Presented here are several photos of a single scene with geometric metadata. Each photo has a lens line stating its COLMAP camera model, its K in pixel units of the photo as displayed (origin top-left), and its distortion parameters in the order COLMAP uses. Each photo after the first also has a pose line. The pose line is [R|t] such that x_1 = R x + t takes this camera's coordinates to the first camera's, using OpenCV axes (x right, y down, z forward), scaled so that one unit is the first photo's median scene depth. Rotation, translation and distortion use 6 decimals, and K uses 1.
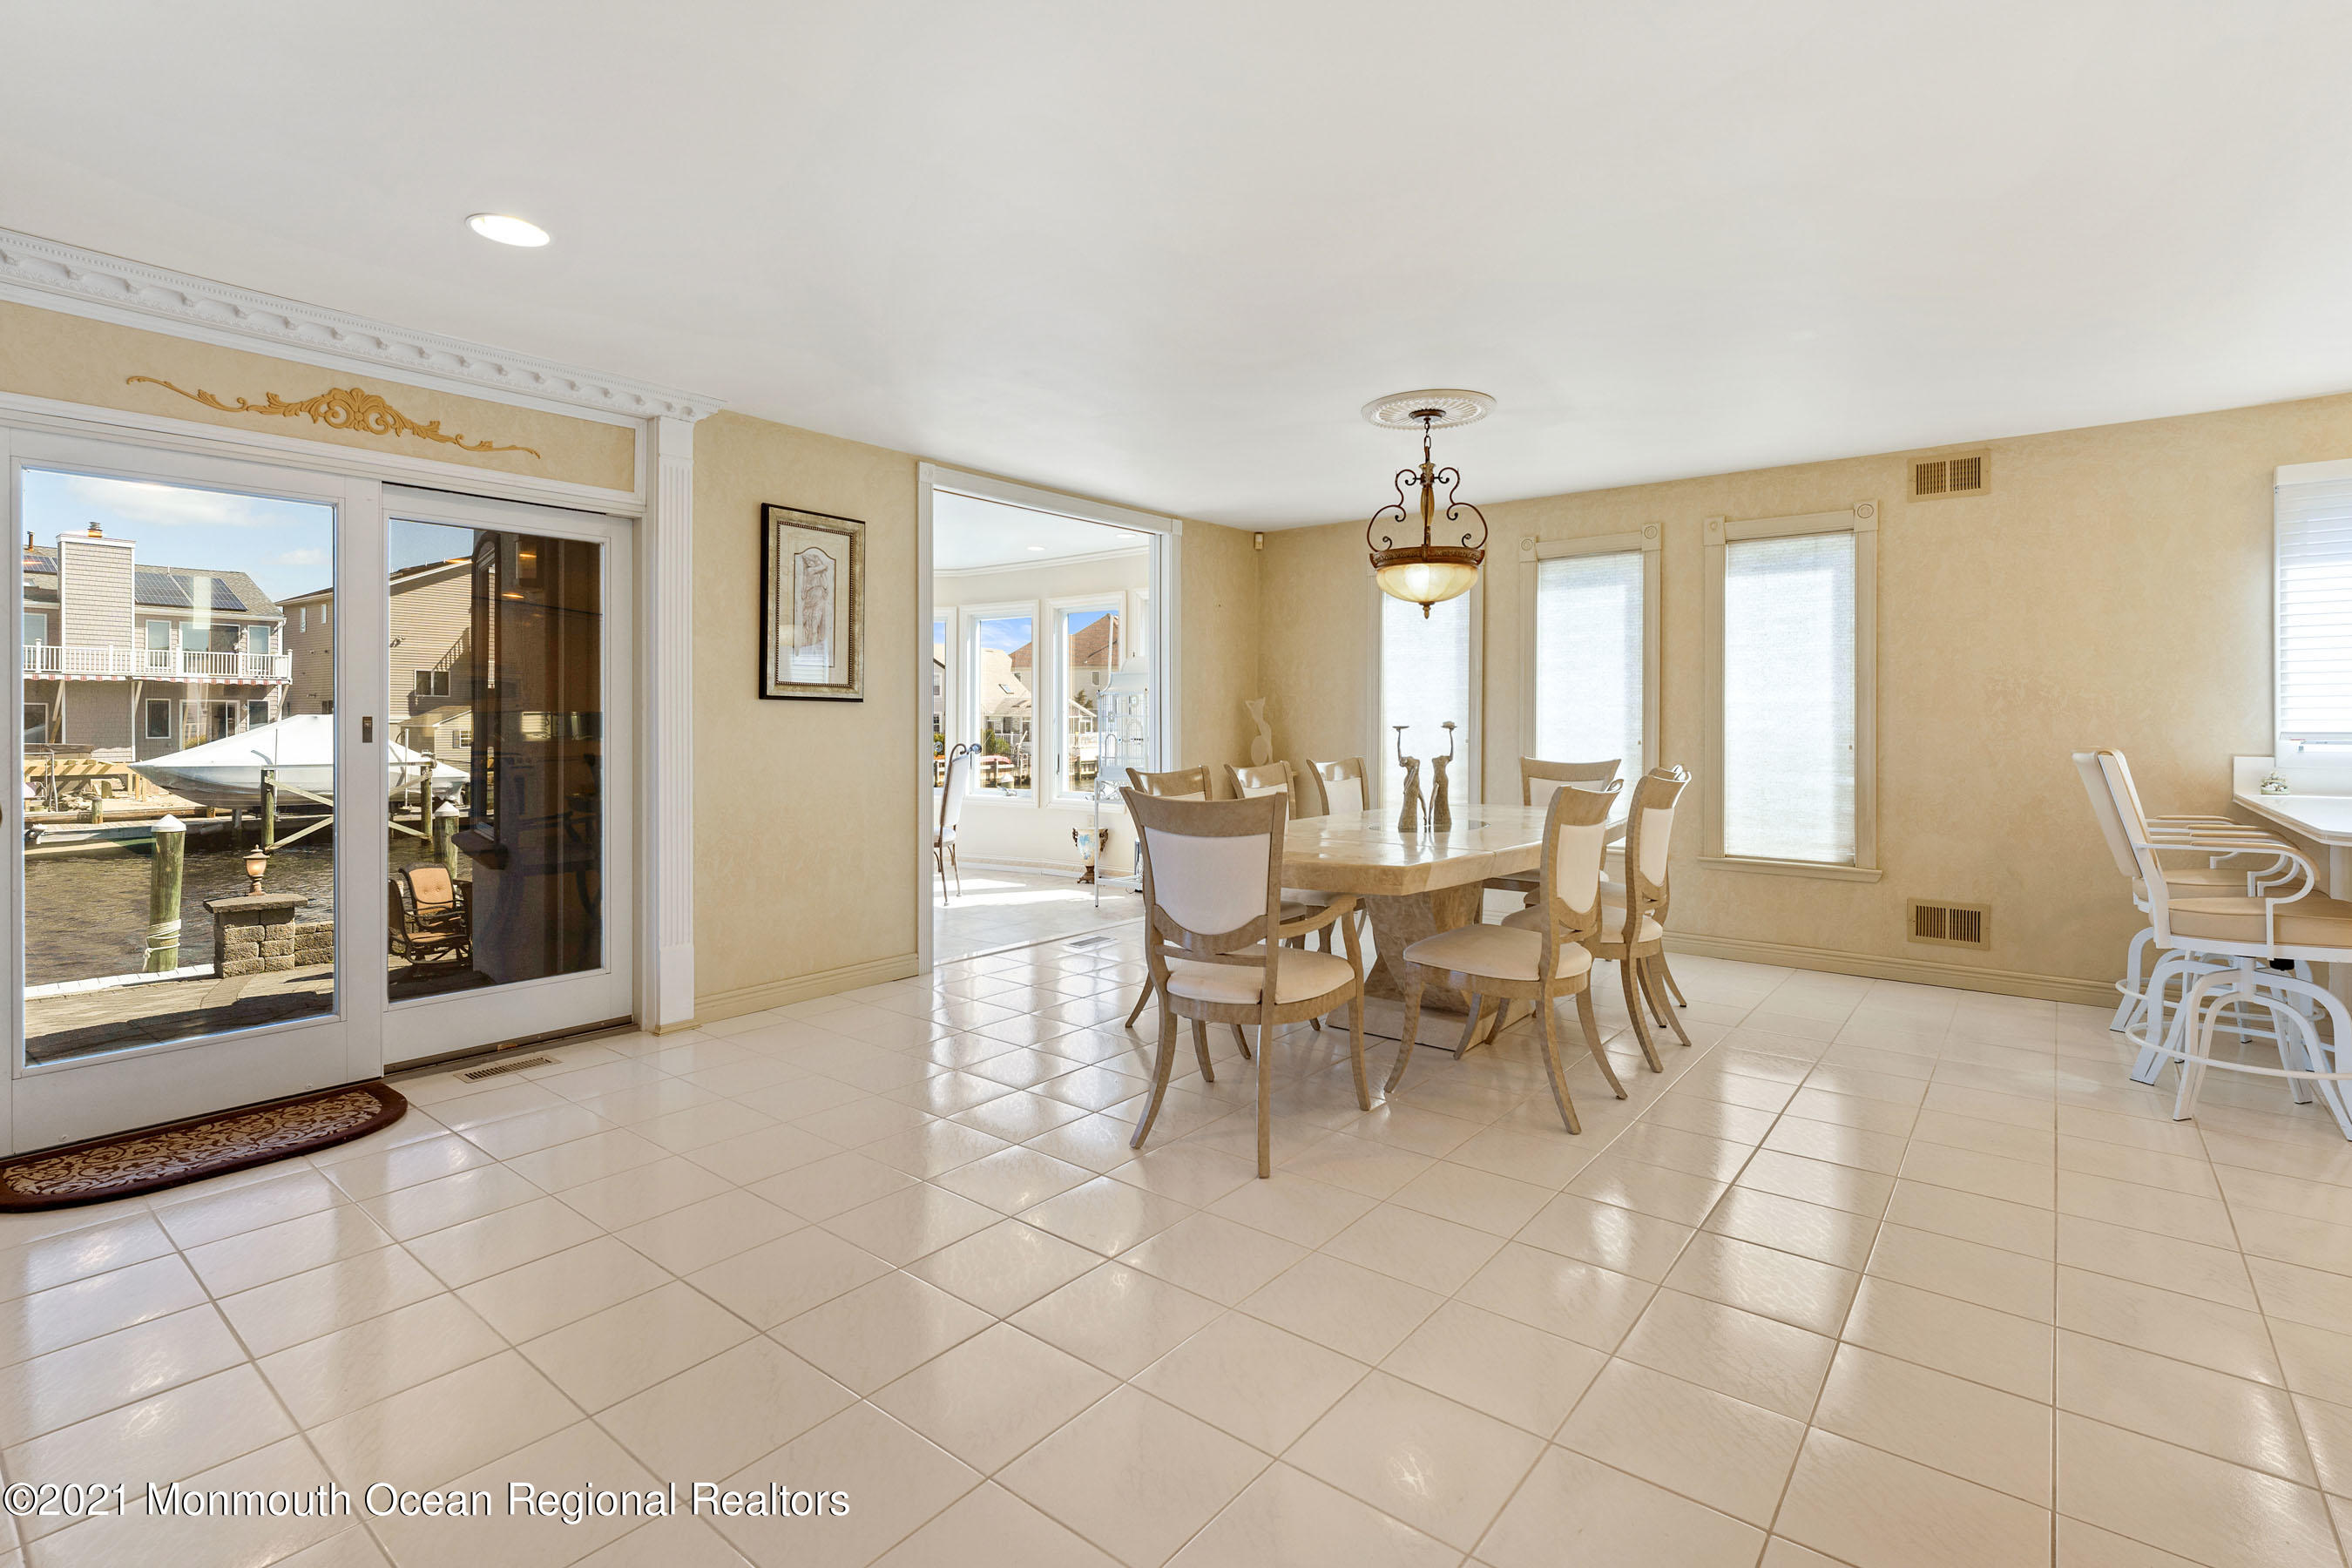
lens RADIAL K [[1108.5, 0, 1171.9], [0, 1108.5, 718.5], [0, 0, 1]] dist [0.003803, -0.002927]
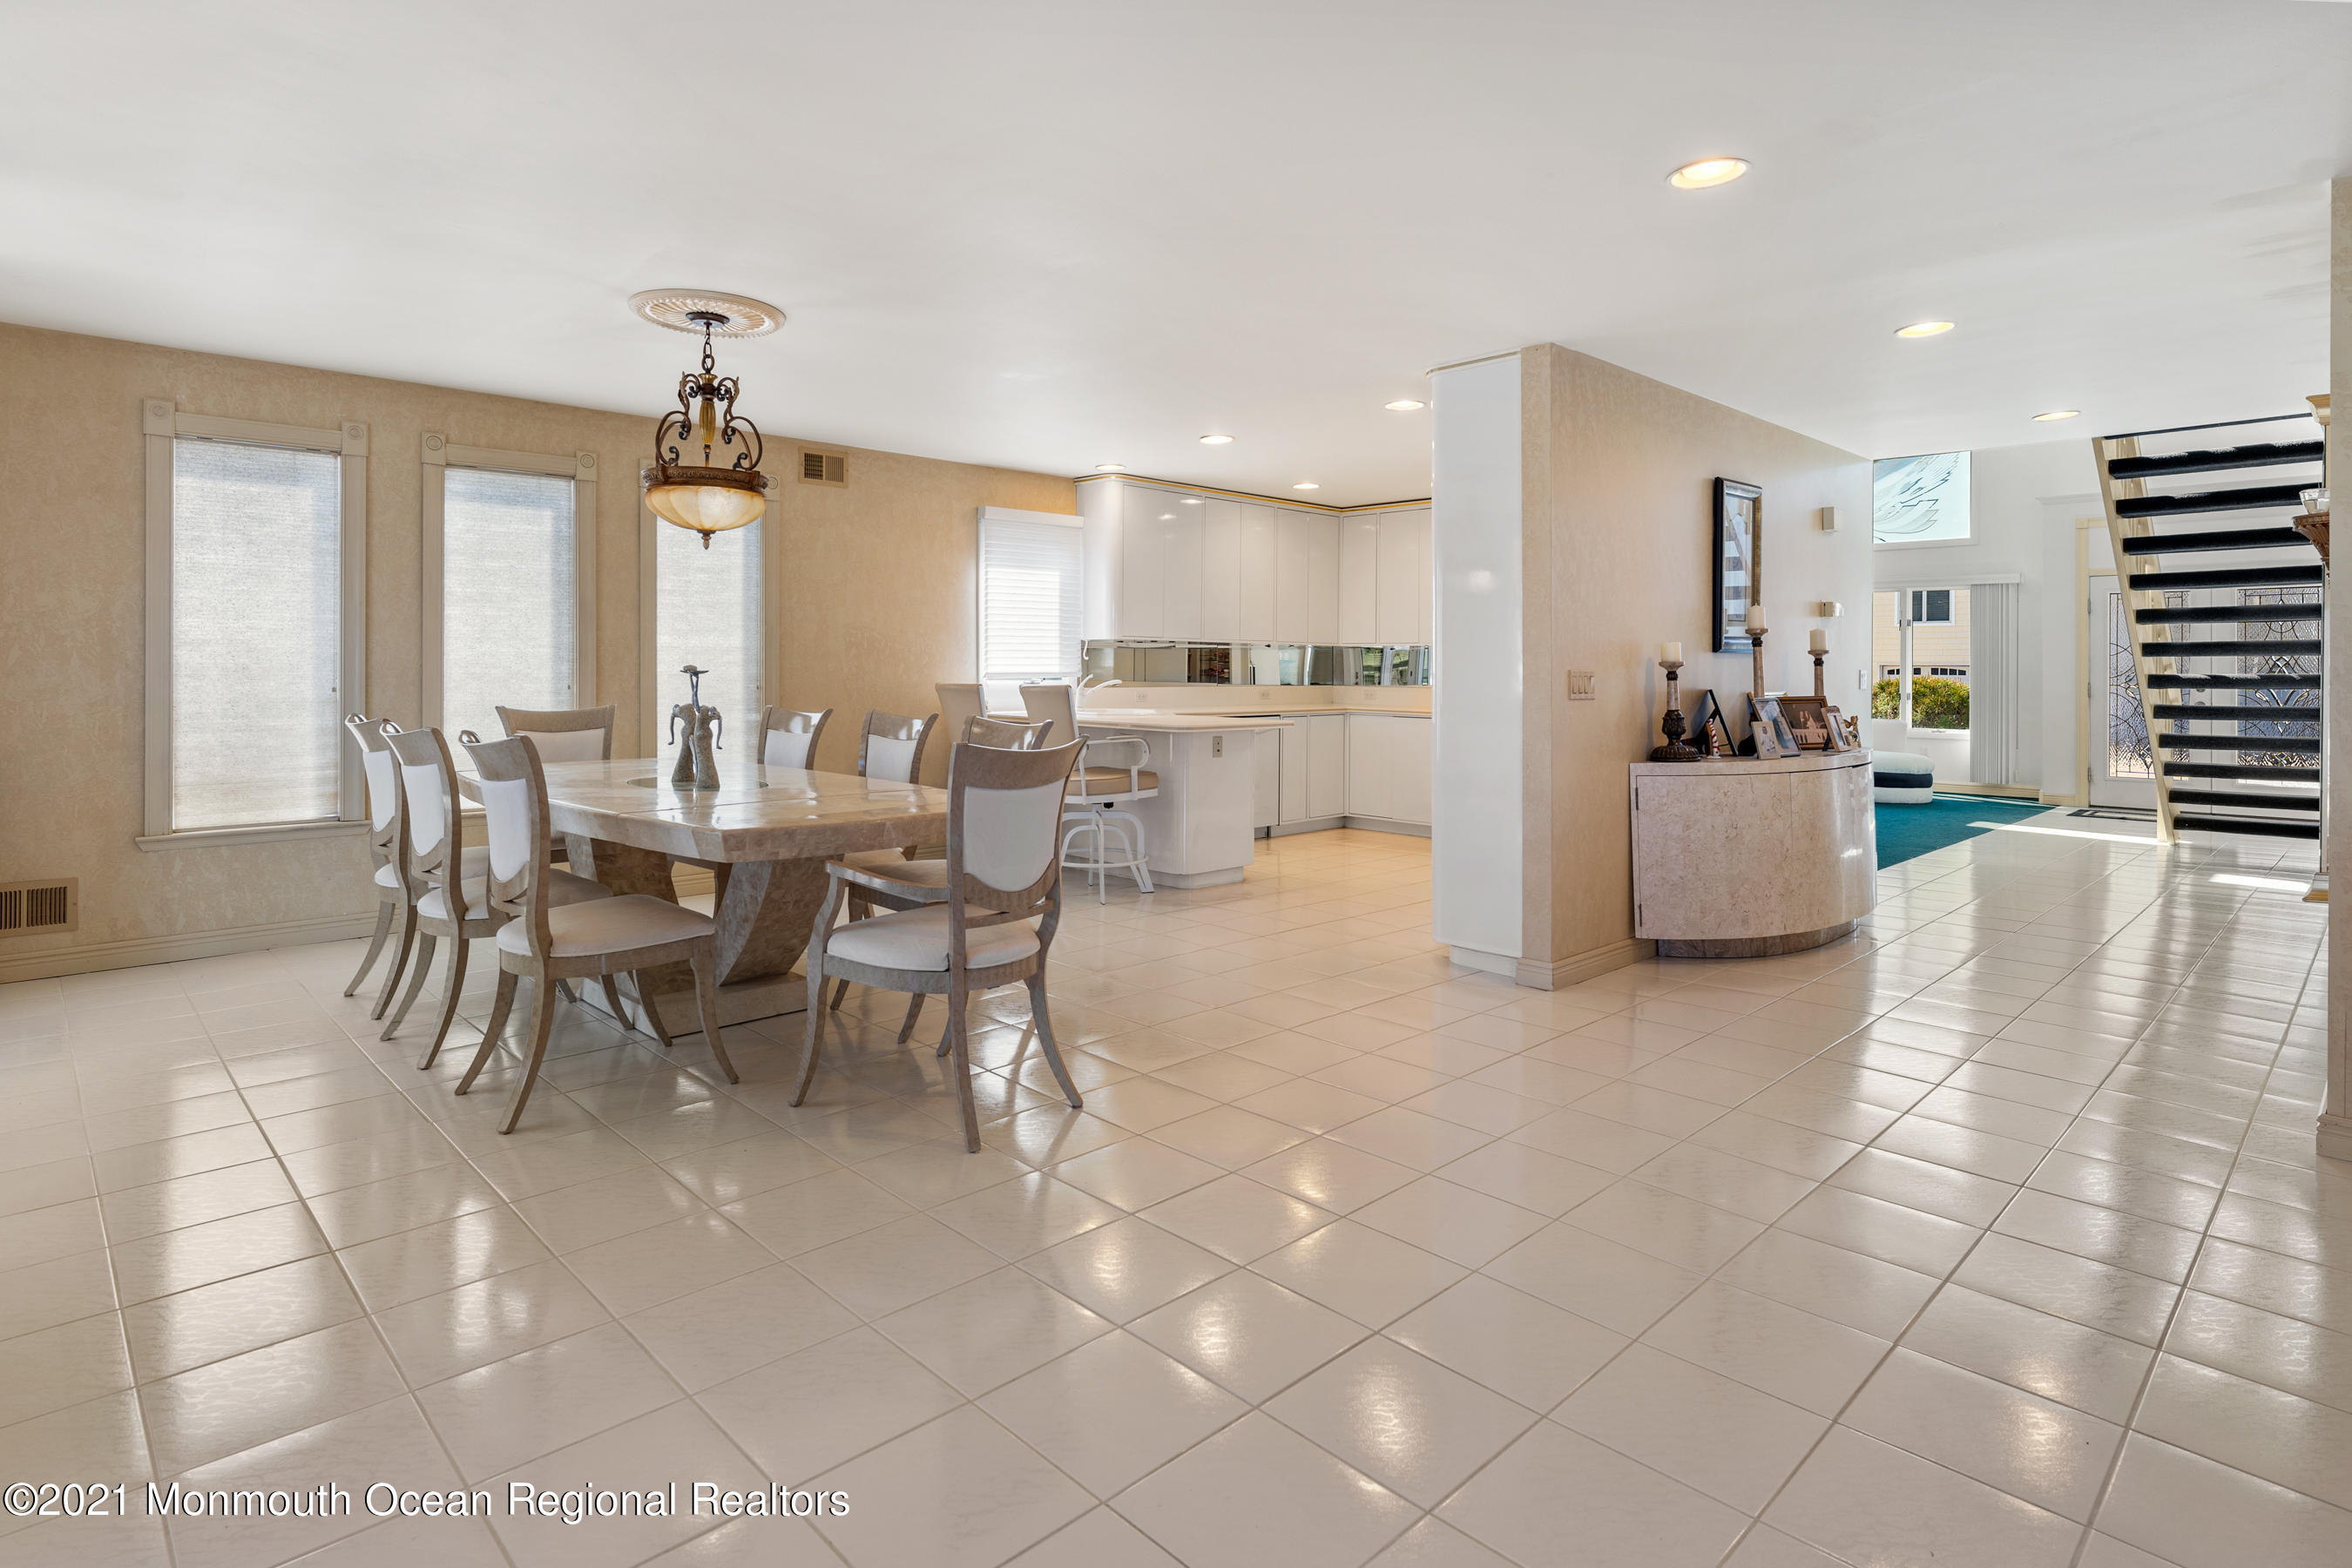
lens RADIAL K [[1191.1, 0, 1169.0], [0, 1191.1, 665.3], [0, 0, 1]] dist [0.000523, -0.005849]
pose [[0.113864, 0.001452, 0.993495, -0.622532], [-0.008176, 0.999966, -0.000524, 0.000494], [-0.993463, -0.008064, 0.113872, 0.490251]]
